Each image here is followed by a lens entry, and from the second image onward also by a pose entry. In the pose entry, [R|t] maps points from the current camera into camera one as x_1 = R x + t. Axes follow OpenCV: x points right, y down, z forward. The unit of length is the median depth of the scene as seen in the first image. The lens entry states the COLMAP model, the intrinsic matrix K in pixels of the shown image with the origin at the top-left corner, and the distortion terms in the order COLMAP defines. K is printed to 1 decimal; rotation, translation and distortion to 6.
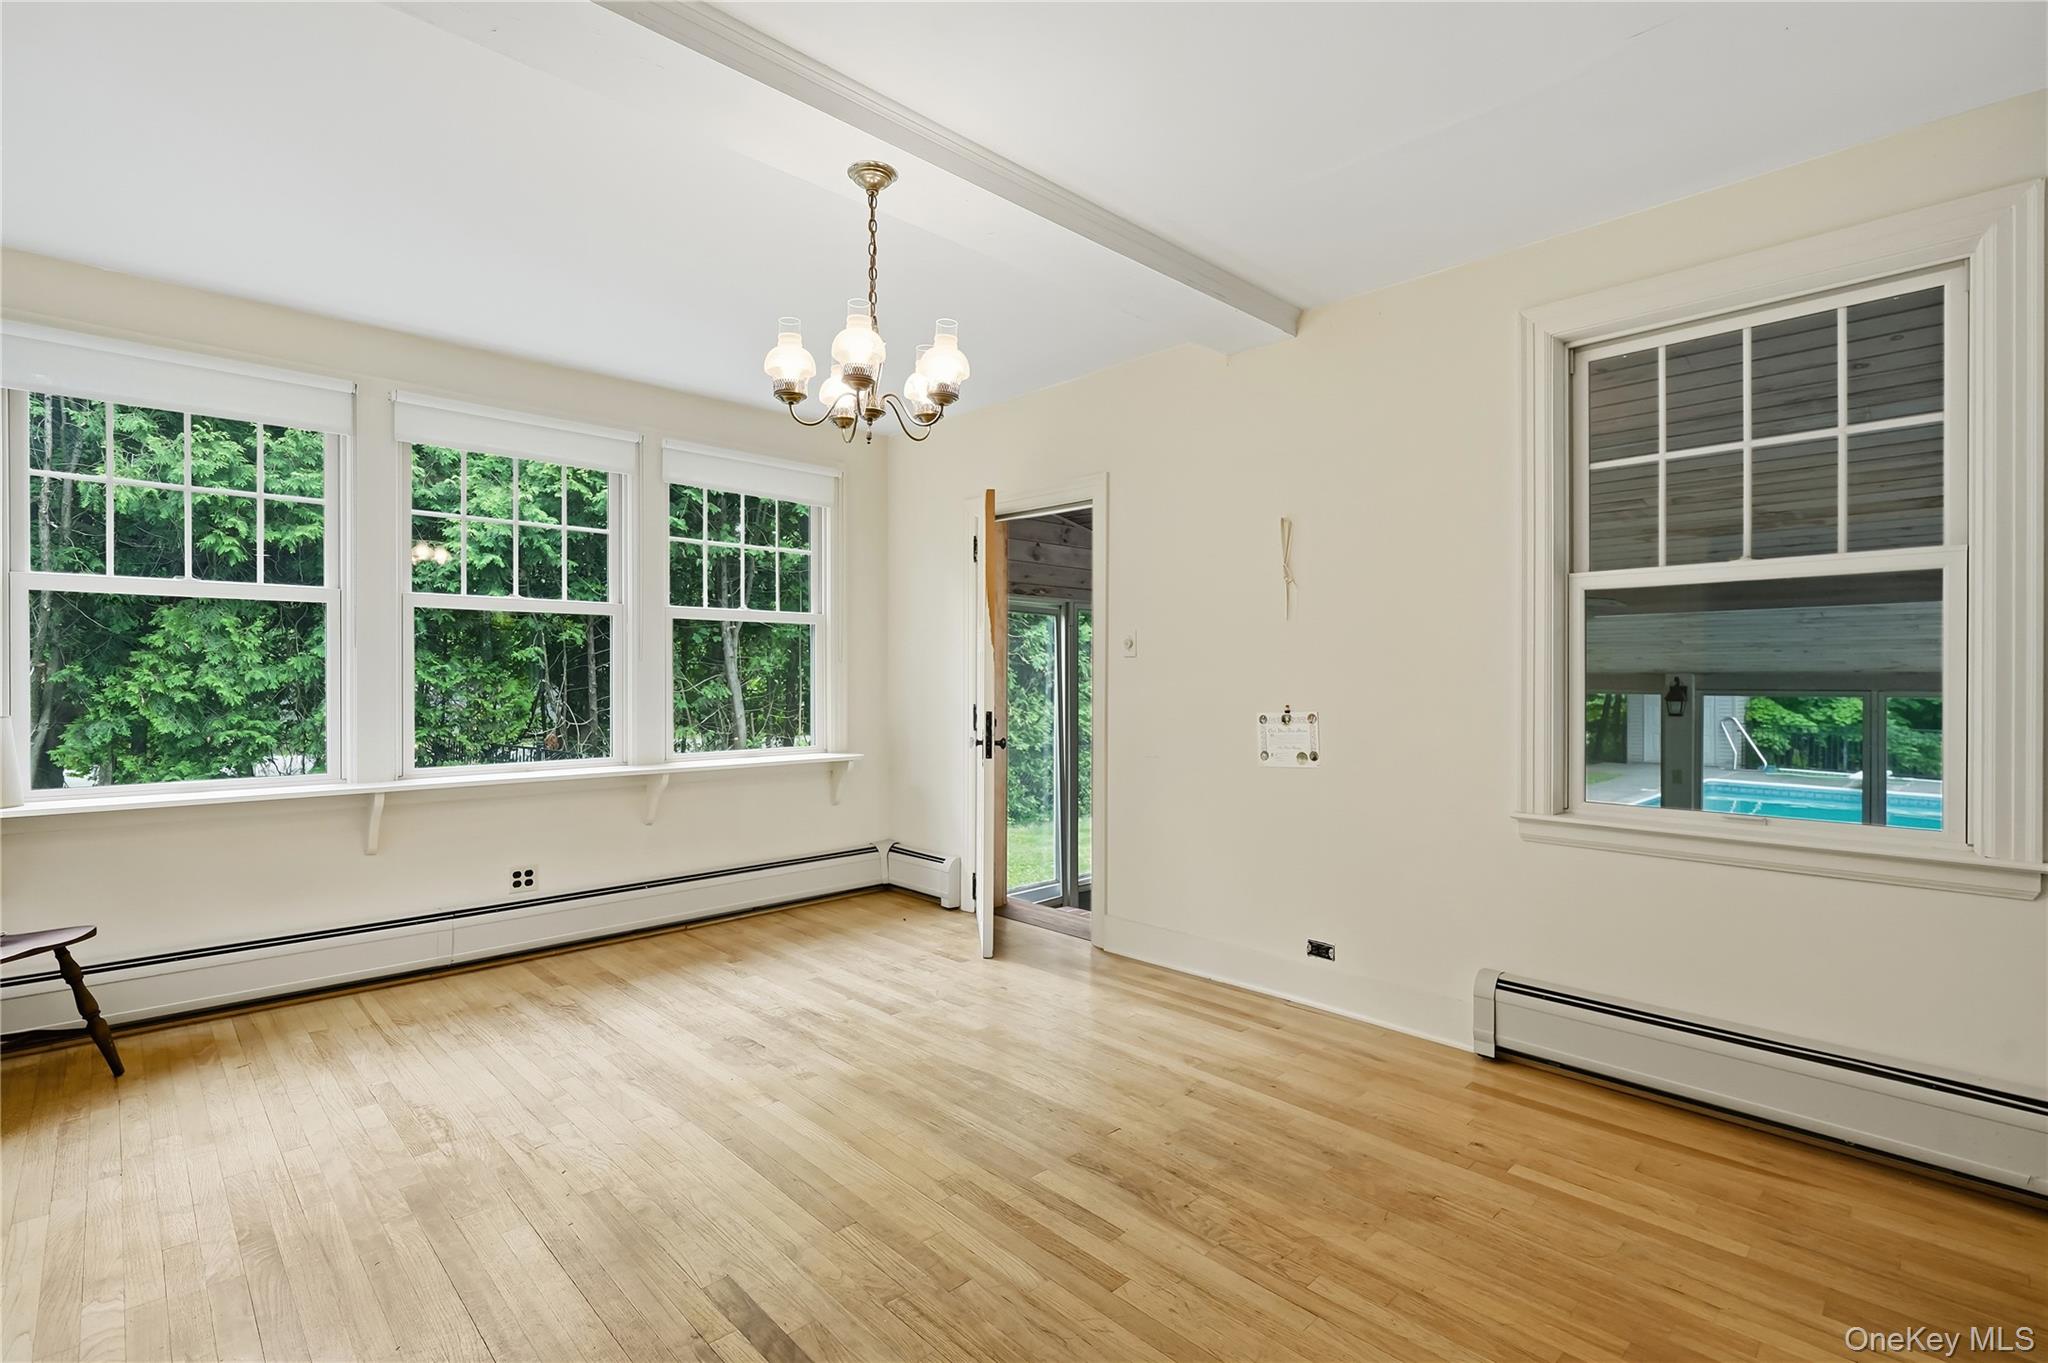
lens RADIAL K [[950.8, 0, 1005.2], [0, 950.8, 674.5], [0, 0, 1]] dist [-0.002719, 0.000388]
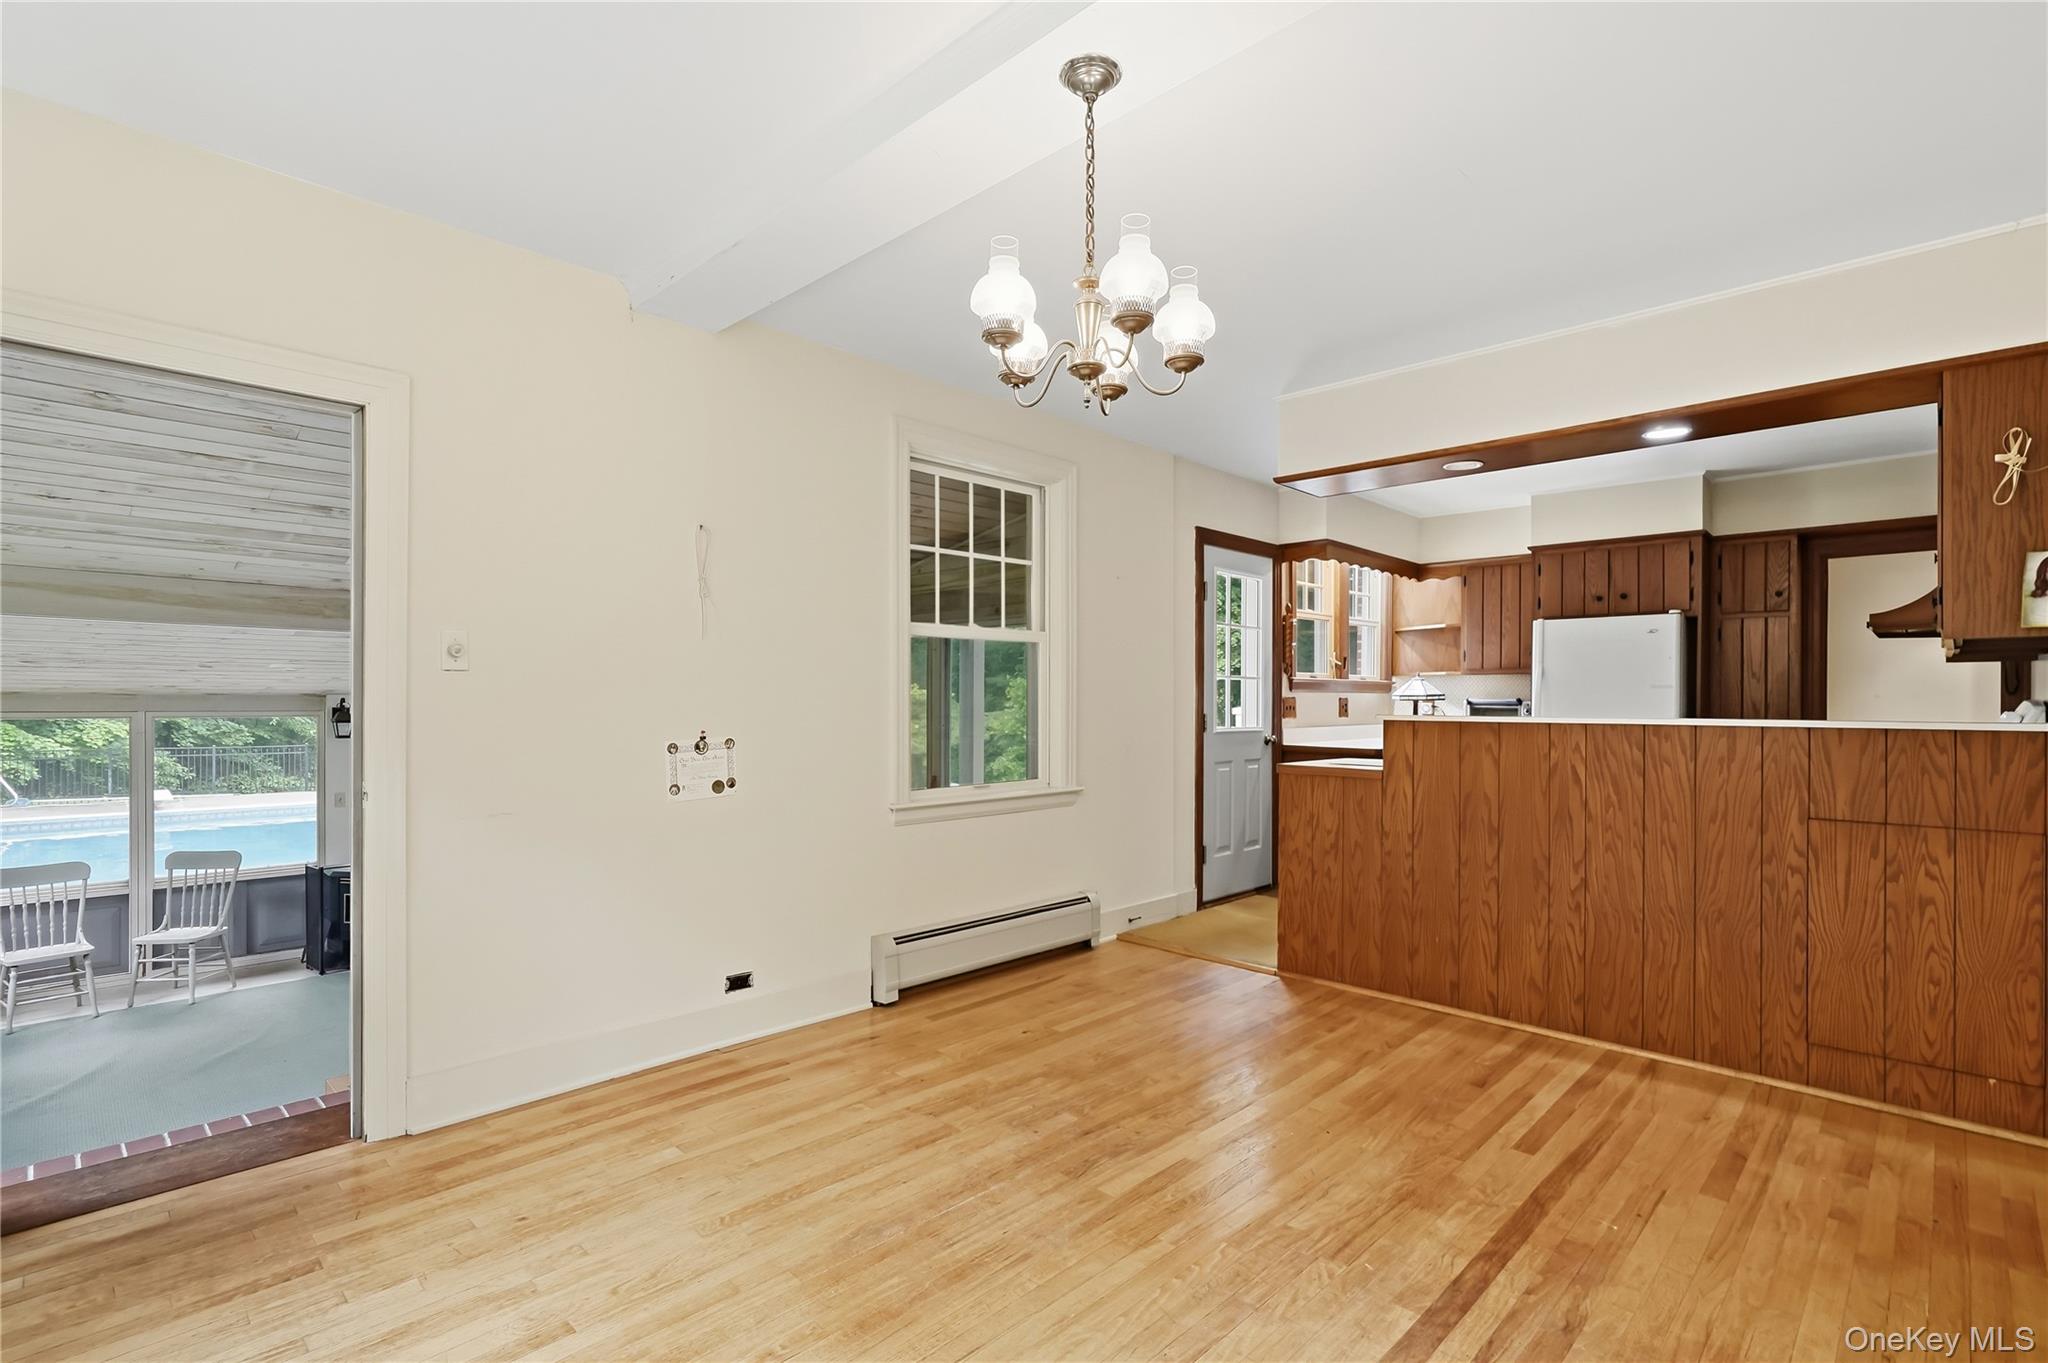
lens RADIAL K [[950.8, 0, 1019.3], [0, 950.8, 693.2], [0, 0, 1]] dist [-0.002719, 0.000388]
pose [[-0.025882, 0.002994, 0.999661, -0.858952], [-0.002238, 0.999993, -0.003053, -0.002755], [-0.999662, -0.002317, -0.025875, 0.985984]]
